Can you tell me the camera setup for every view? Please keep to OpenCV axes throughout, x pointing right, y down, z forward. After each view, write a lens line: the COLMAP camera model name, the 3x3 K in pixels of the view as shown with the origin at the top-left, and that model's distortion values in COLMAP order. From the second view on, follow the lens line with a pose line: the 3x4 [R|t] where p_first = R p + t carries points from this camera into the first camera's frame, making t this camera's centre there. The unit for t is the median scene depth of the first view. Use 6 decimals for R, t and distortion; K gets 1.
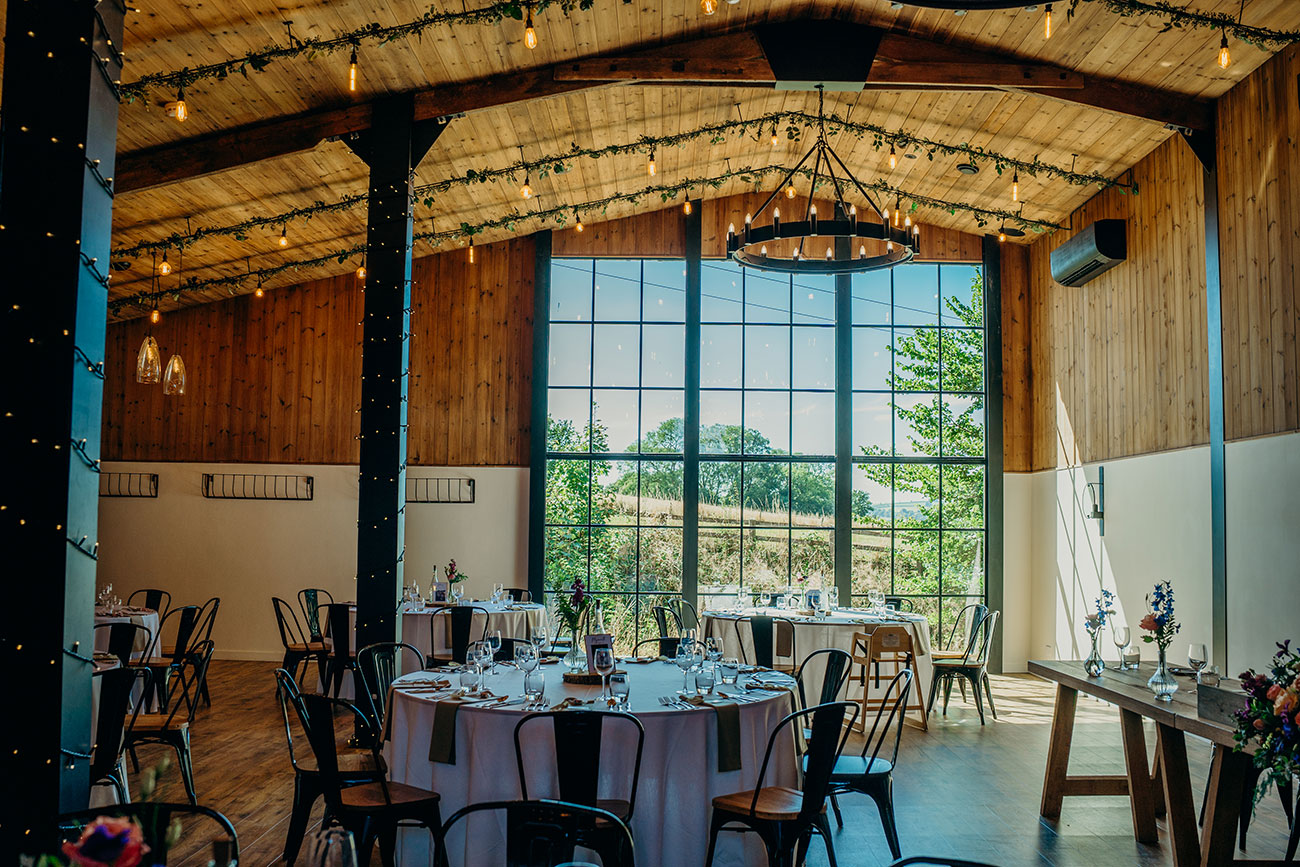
lens RADIAL K [[1303.2, 0, 650.0], [0, 1303.2, 433.5], [0, 0, 1]] dist [-0.076298, 0.008250]
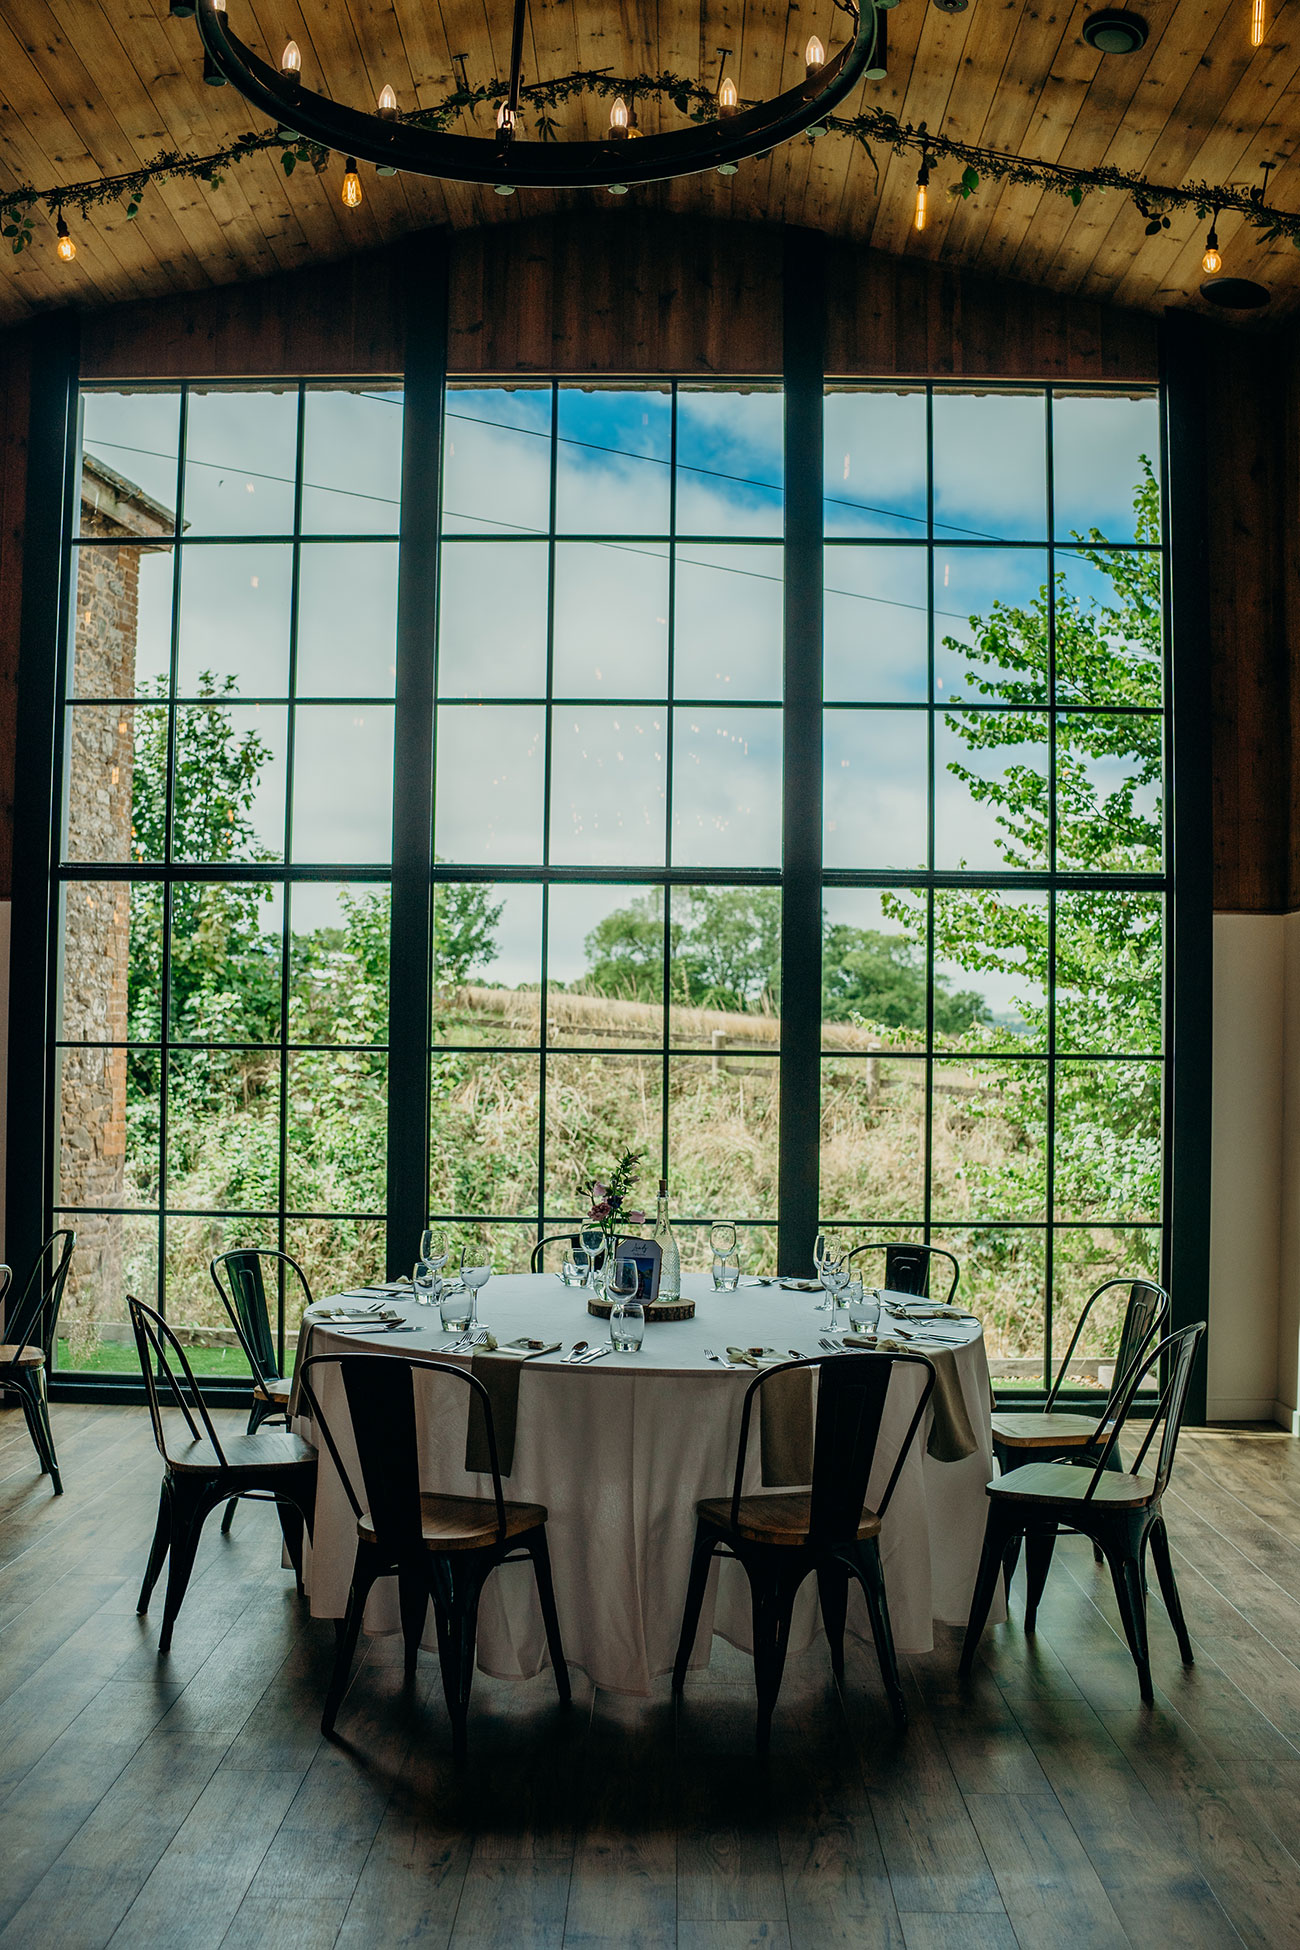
lens RADIAL K [[1954.7, 0, 650.0], [0, 1954.7, 975.0], [0, 0, 1]] dist [-0.076298, 0.008250]
pose [[0.999945, -0.003028, -0.010056, 0.106526], [0.003372, 0.999401, 0.034443, 0.027794], [0.009946, -0.034475, 0.999356, 0.402665]]
